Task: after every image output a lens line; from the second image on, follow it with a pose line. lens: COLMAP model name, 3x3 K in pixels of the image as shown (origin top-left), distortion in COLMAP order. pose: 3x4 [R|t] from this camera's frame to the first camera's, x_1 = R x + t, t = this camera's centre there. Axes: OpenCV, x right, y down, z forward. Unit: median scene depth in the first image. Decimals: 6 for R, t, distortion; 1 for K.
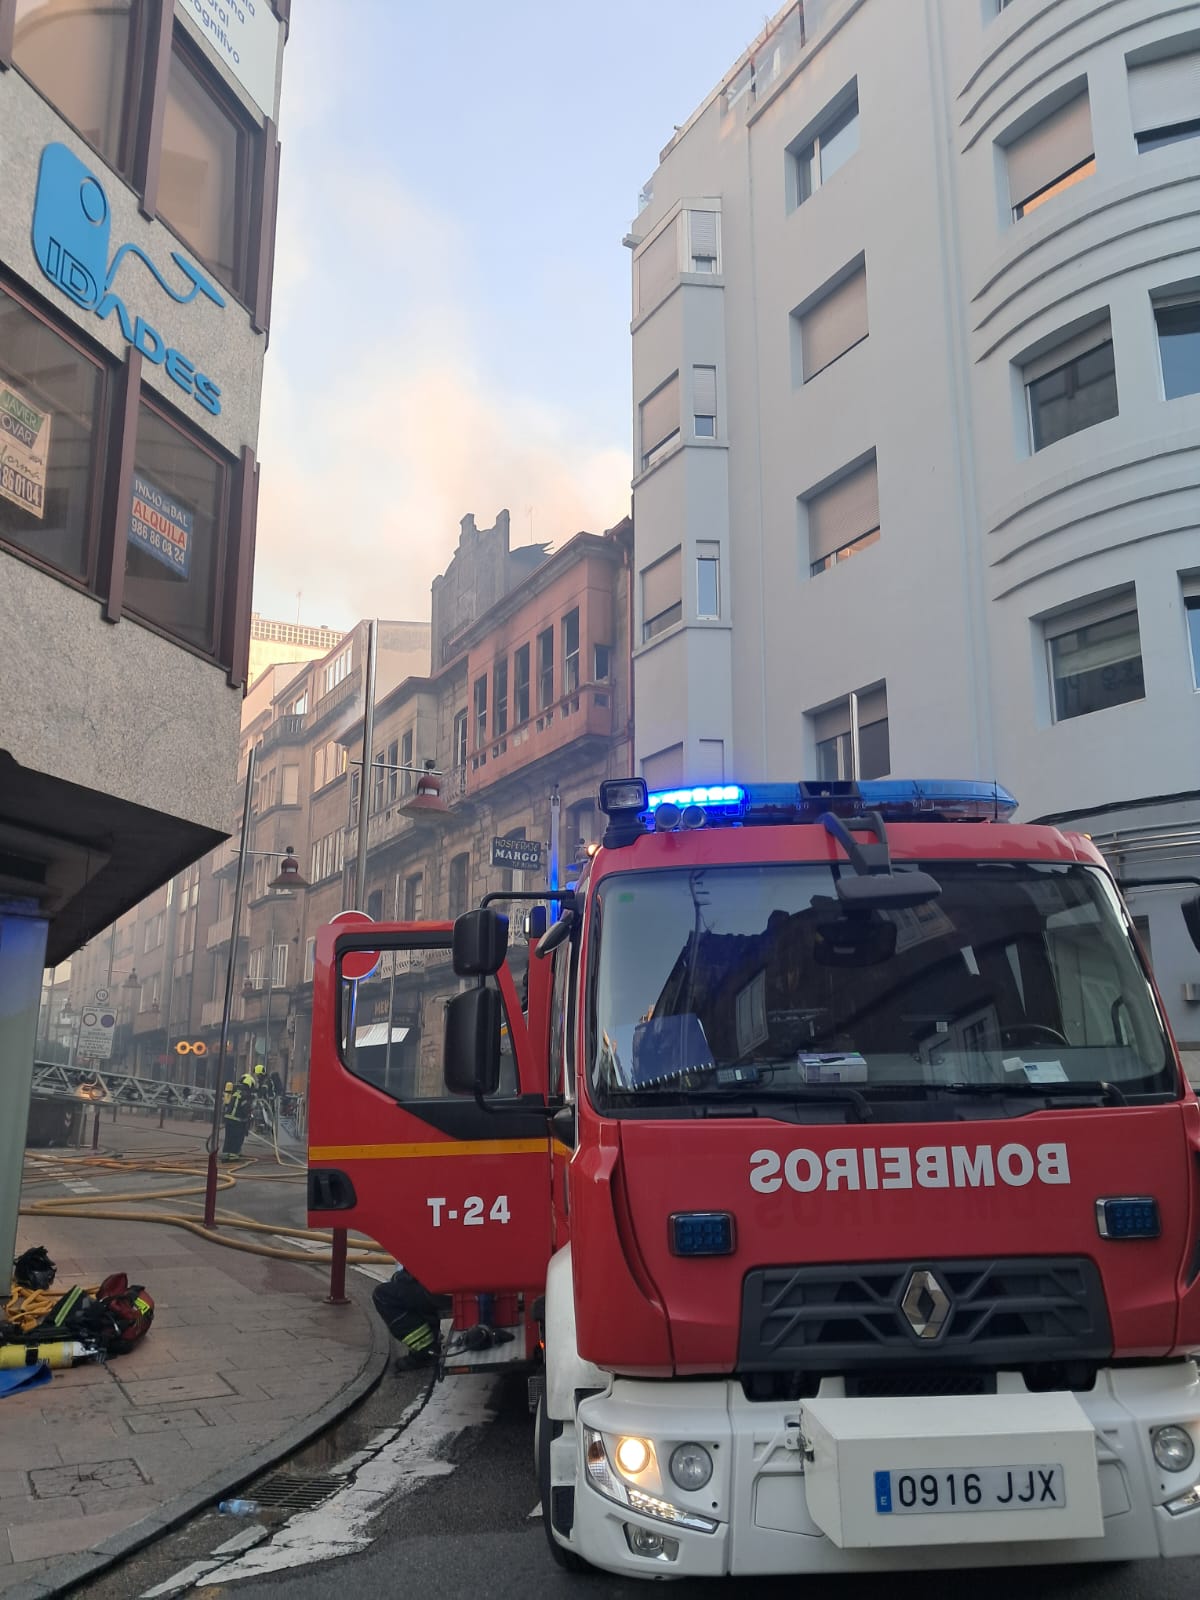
lens RADIAL K [[1295.6, 0, 600.0], [0, 1295.6, 800.0], [0, 0, 1]] dist [0.002037, -0.054213]
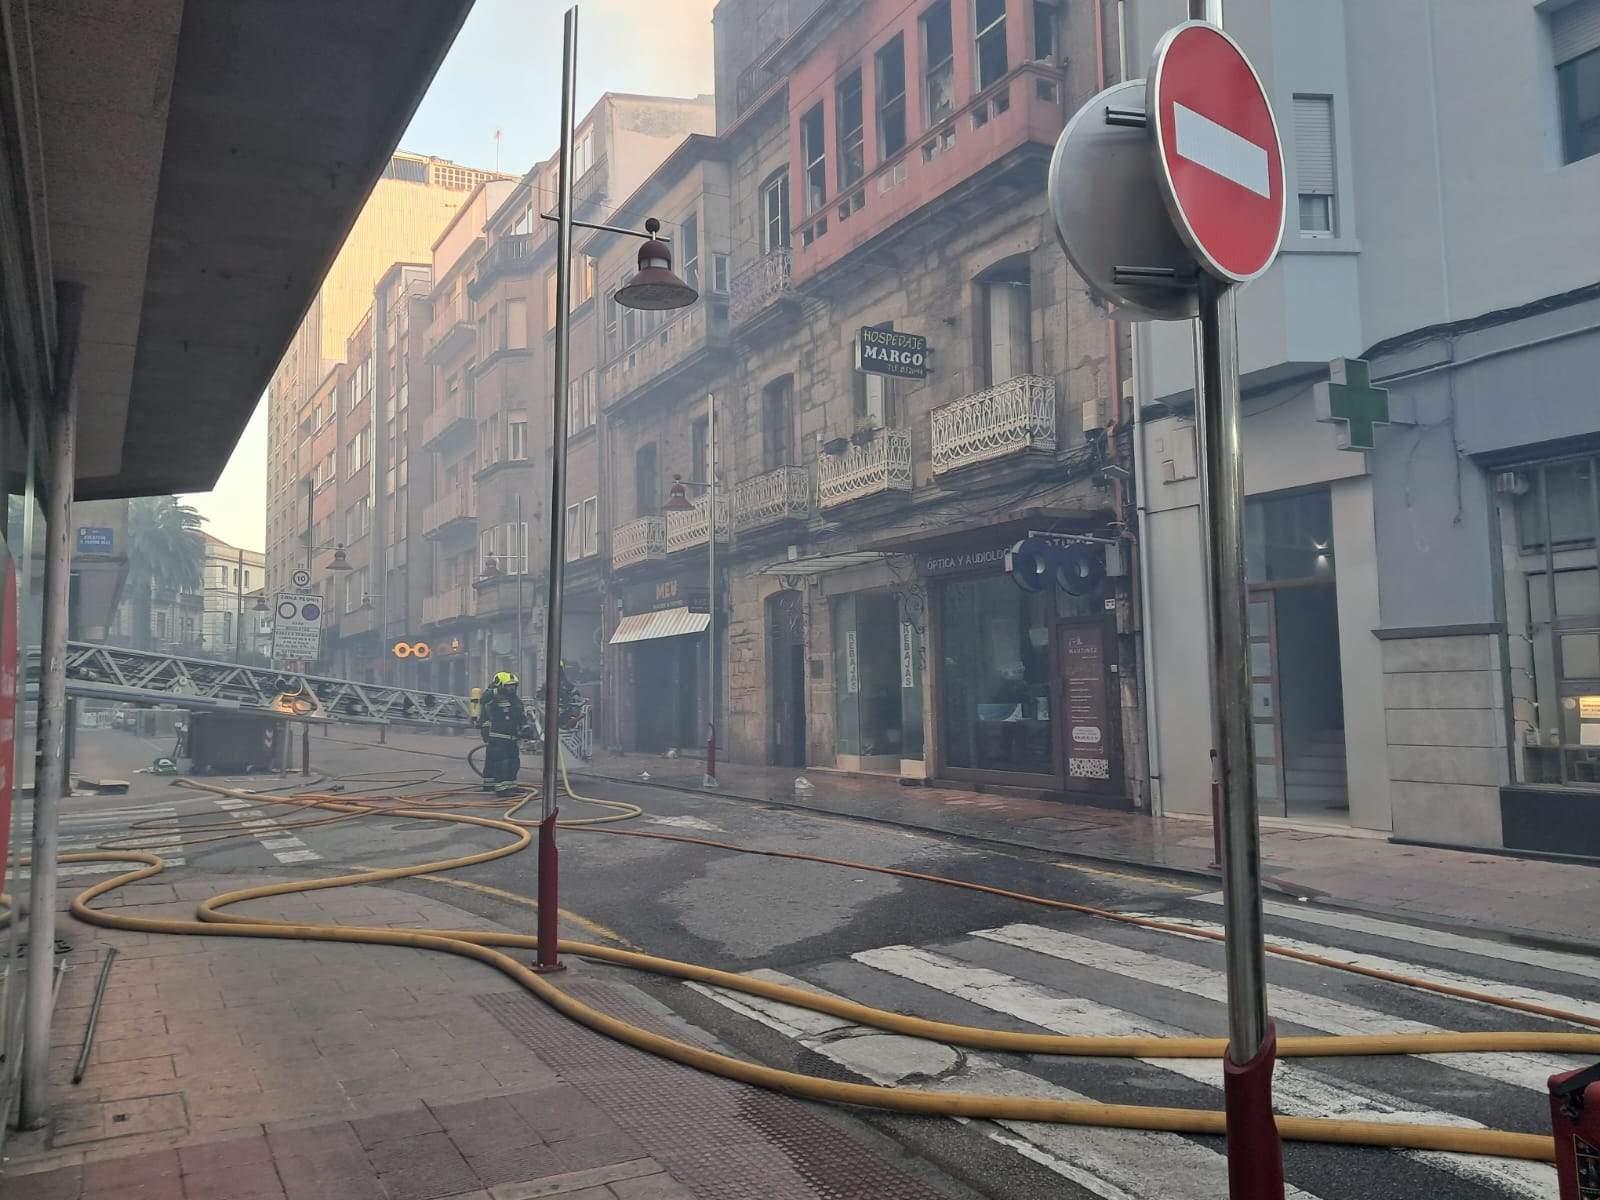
lens RADIAL K [[1374.1, 0, 824.3], [0, 1374.1, 601.1], [0, 0, 1]] dist [0.212148, -0.754378]
pose [[0.999838, -0.017392, -0.004627, -0.103685], [0.017898, 0.987795, 0.154730, 0.059857], [0.001879, -0.154787, 0.987946, 0.267203]]
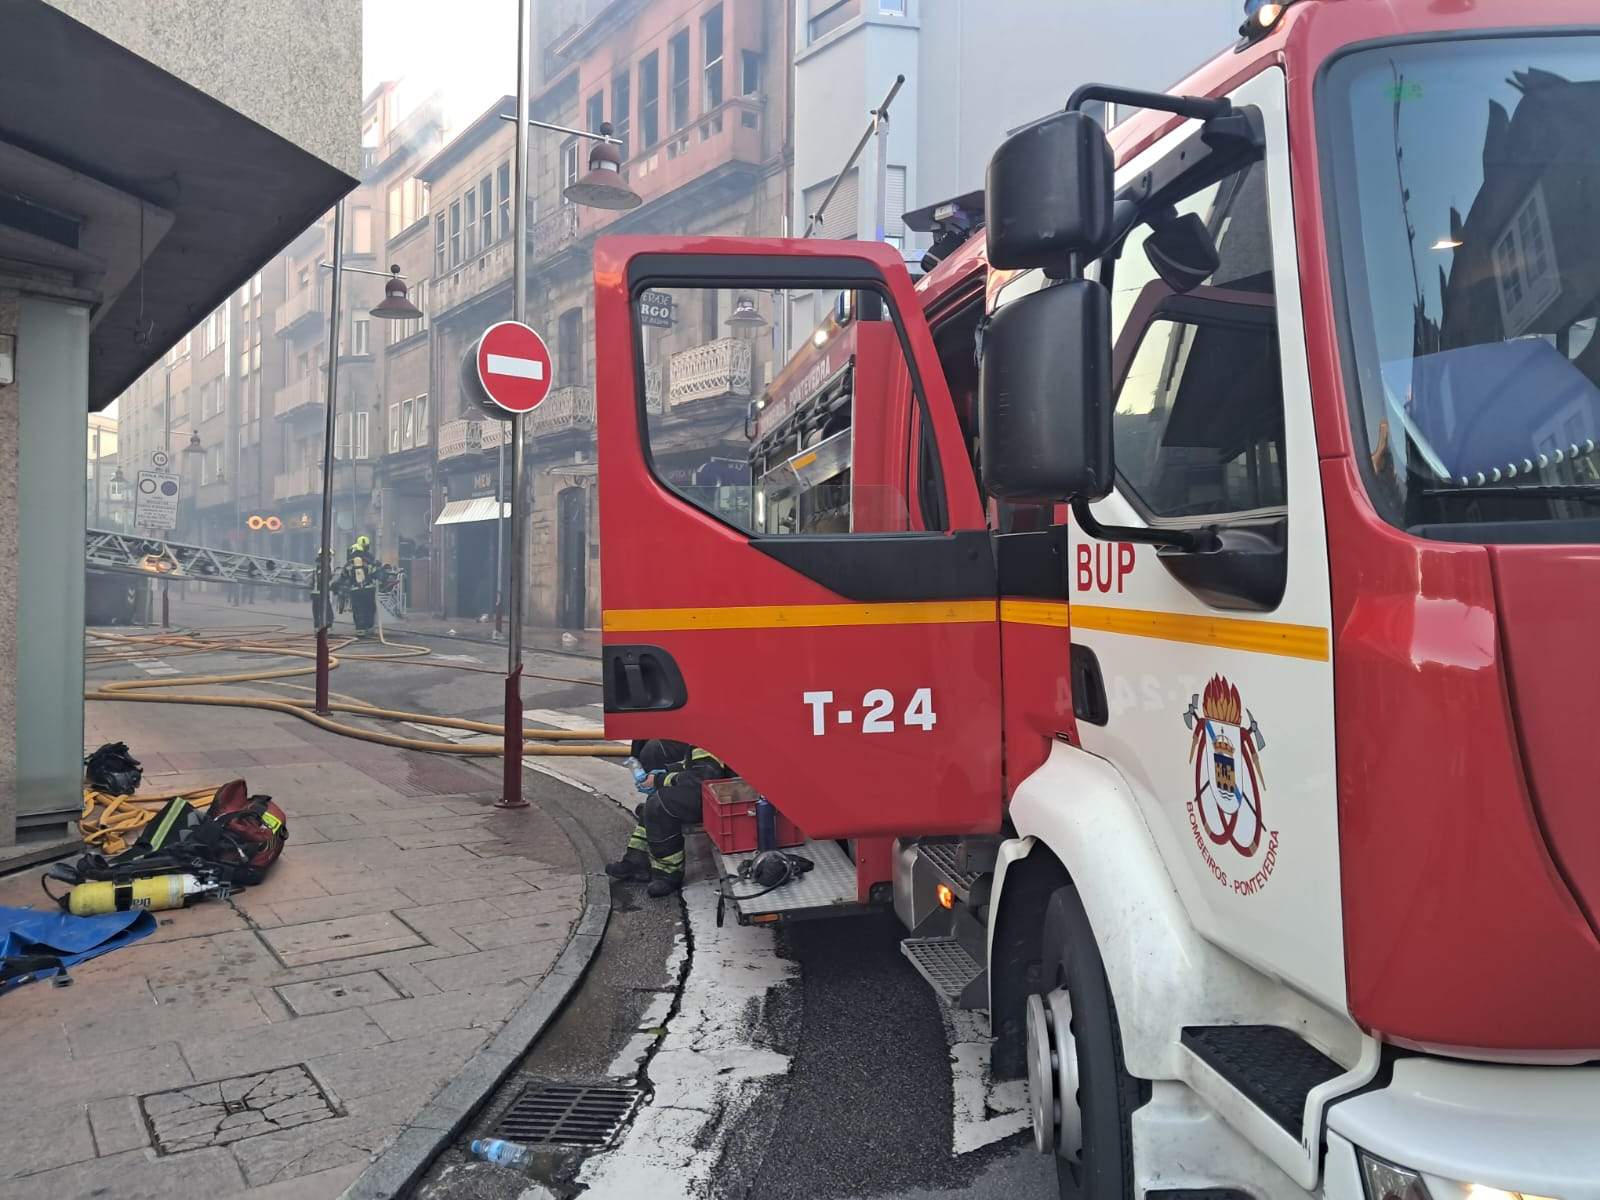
lens RADIAL K [[1321.1, 0, 841.3], [0, 1321.1, 618.4], [0, 0, 1]] dist [-0.001486, 0.002787]
pose [[0.993406, 0.009232, 0.114280, -0.032747], [-0.037443, 0.968223, 0.247271, 0.021189], [-0.108366, -0.249919, 0.962184, 0.072240]]
